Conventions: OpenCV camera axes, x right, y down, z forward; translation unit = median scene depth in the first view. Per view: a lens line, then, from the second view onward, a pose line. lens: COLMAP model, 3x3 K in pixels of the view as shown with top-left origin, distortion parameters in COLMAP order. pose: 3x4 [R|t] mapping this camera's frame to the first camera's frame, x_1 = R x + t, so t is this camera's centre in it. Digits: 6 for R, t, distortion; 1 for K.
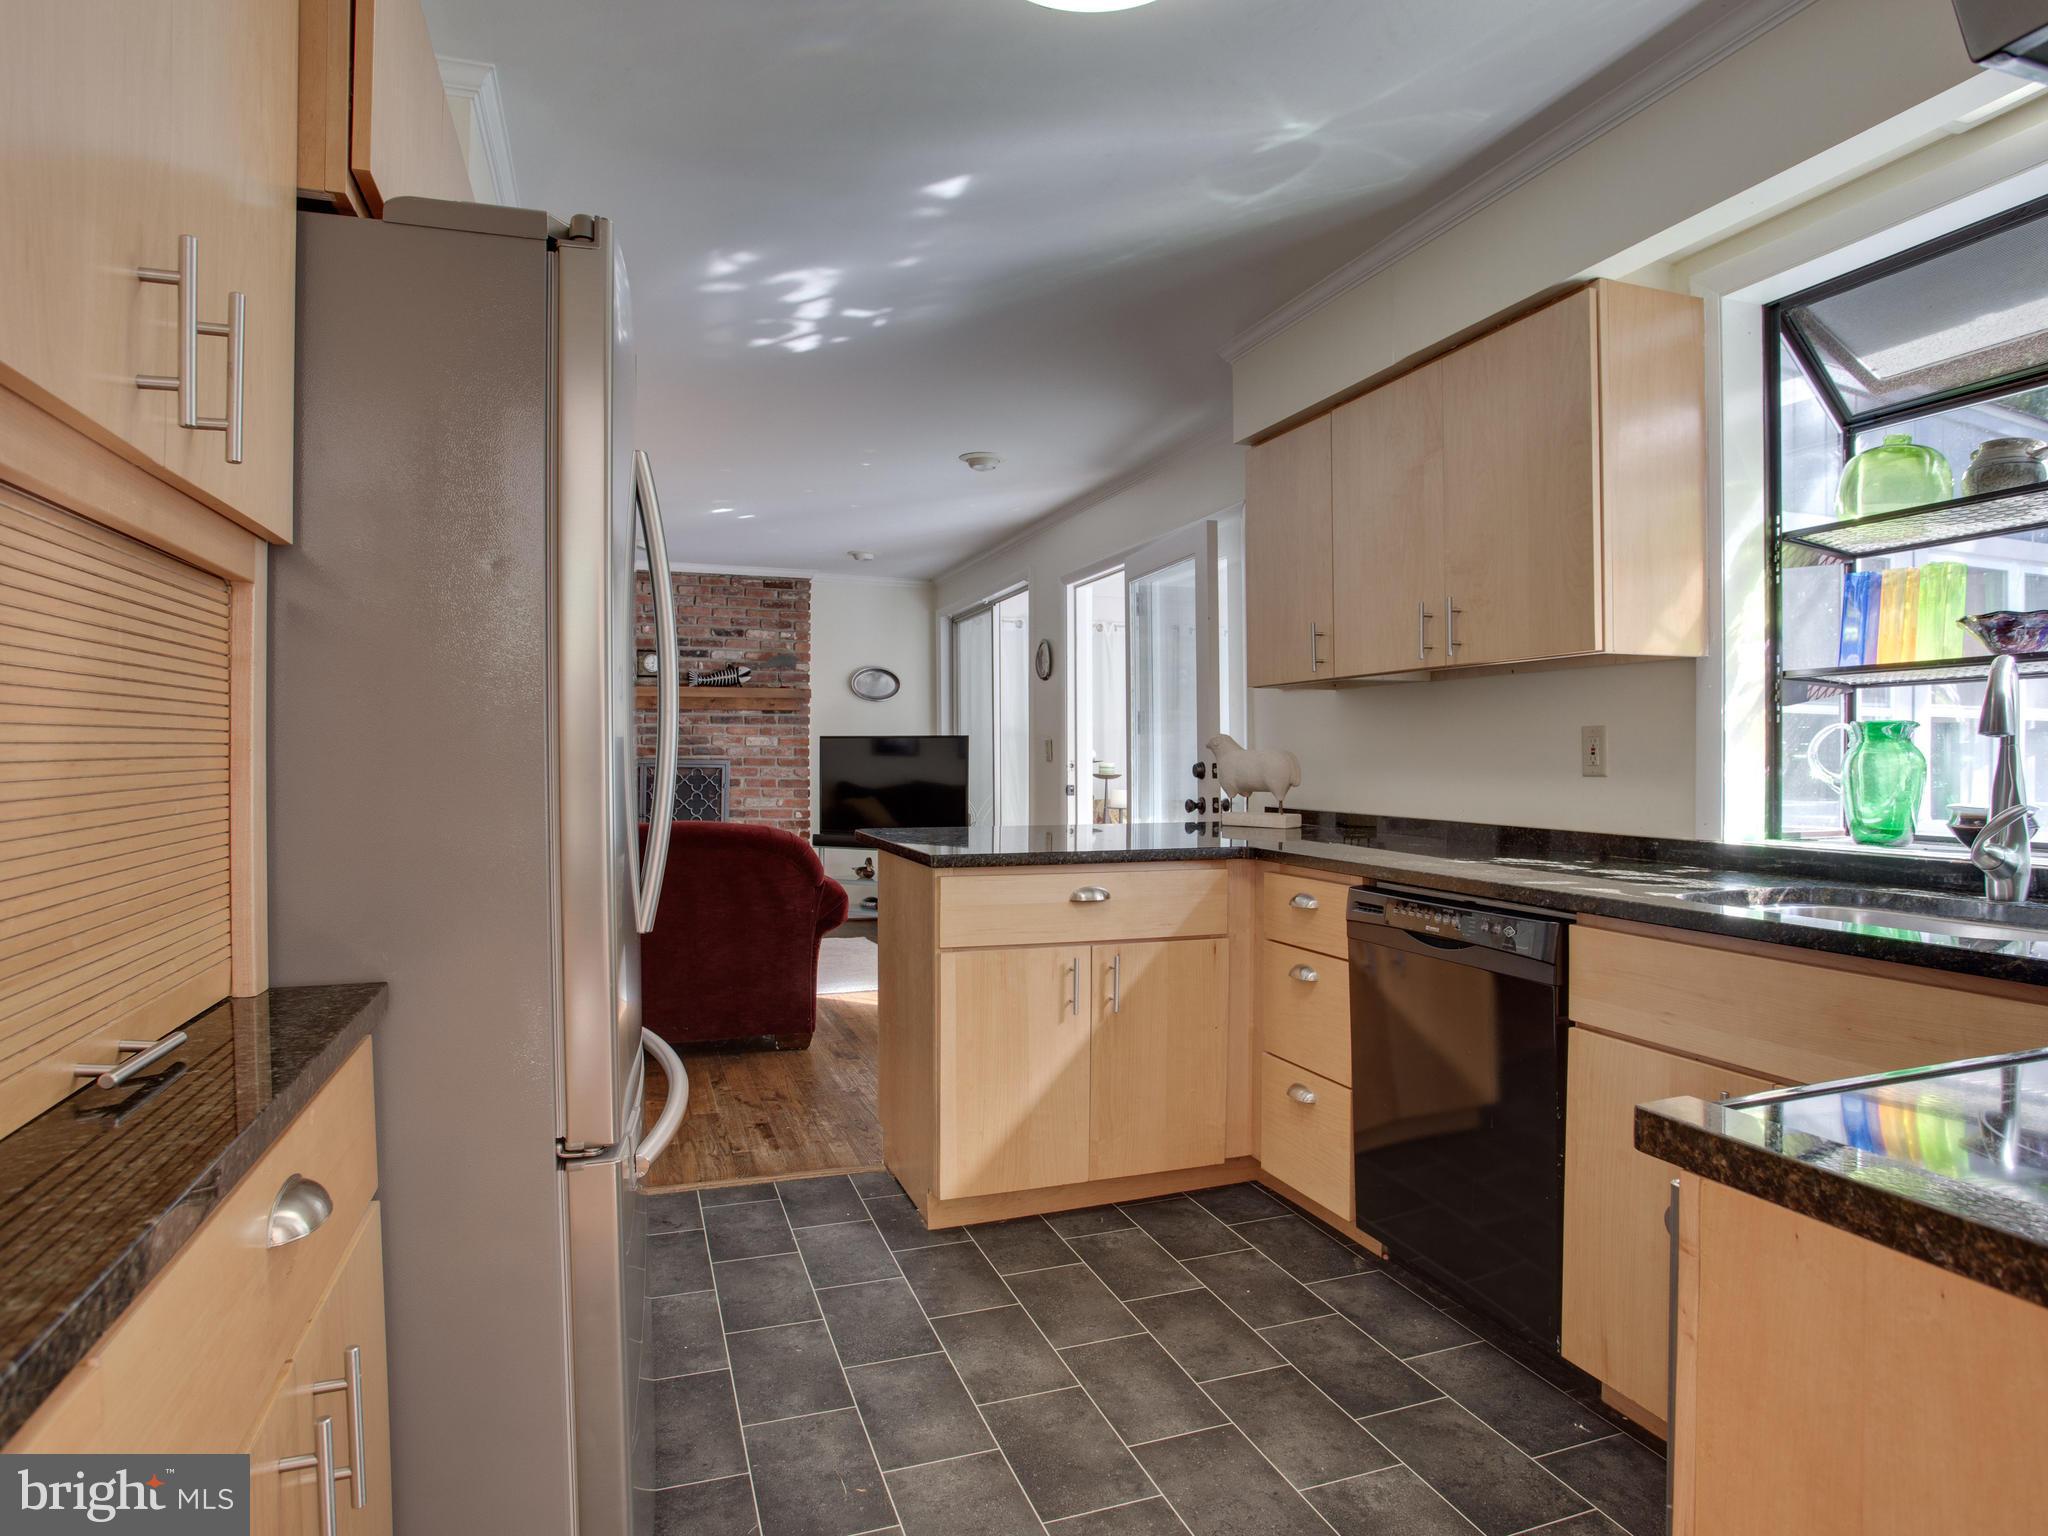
lens RADIAL K [[1167.4, 0, 1024.0], [0, 1167.4, 768.0], [0, 0, 1]] dist [-0.032155, 0.002444]
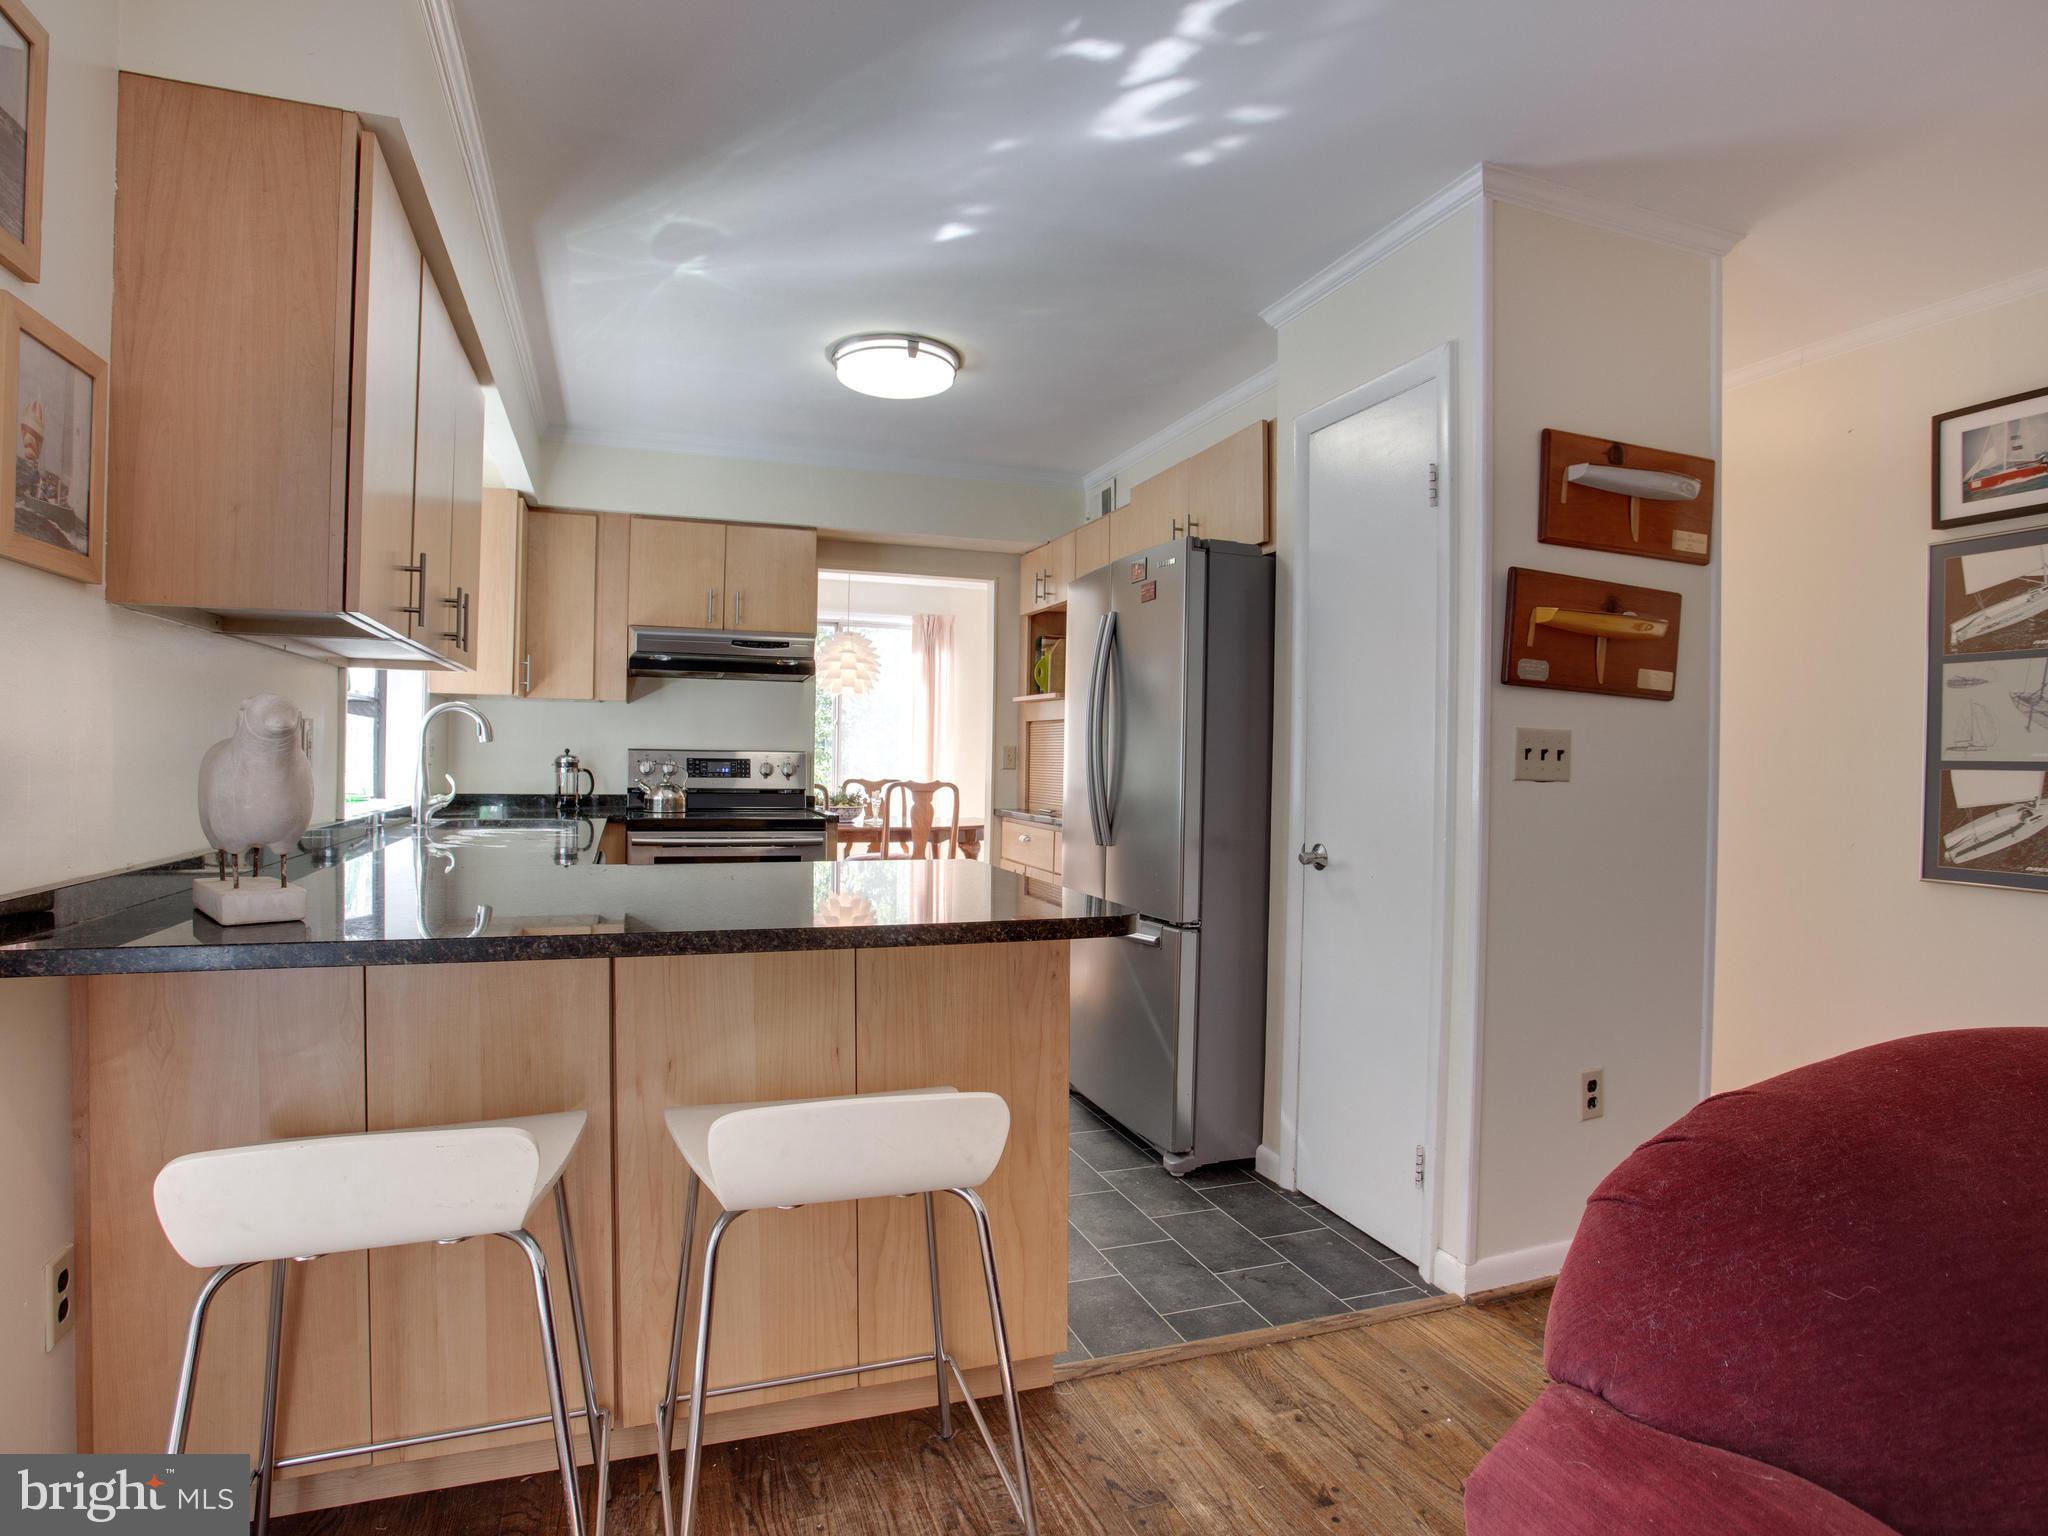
lens RADIAL K [[1167.4, 0, 1024.0], [0, 1167.4, 768.0], [0, 0, 1]] dist [-0.032155, 0.002444]
pose [[-0.999899, -0.008053, 0.011727, -0.121890], [-0.007830, 0.999789, 0.018998, -0.012719], [-0.011878, 0.018905, -0.999751, 1.737585]]
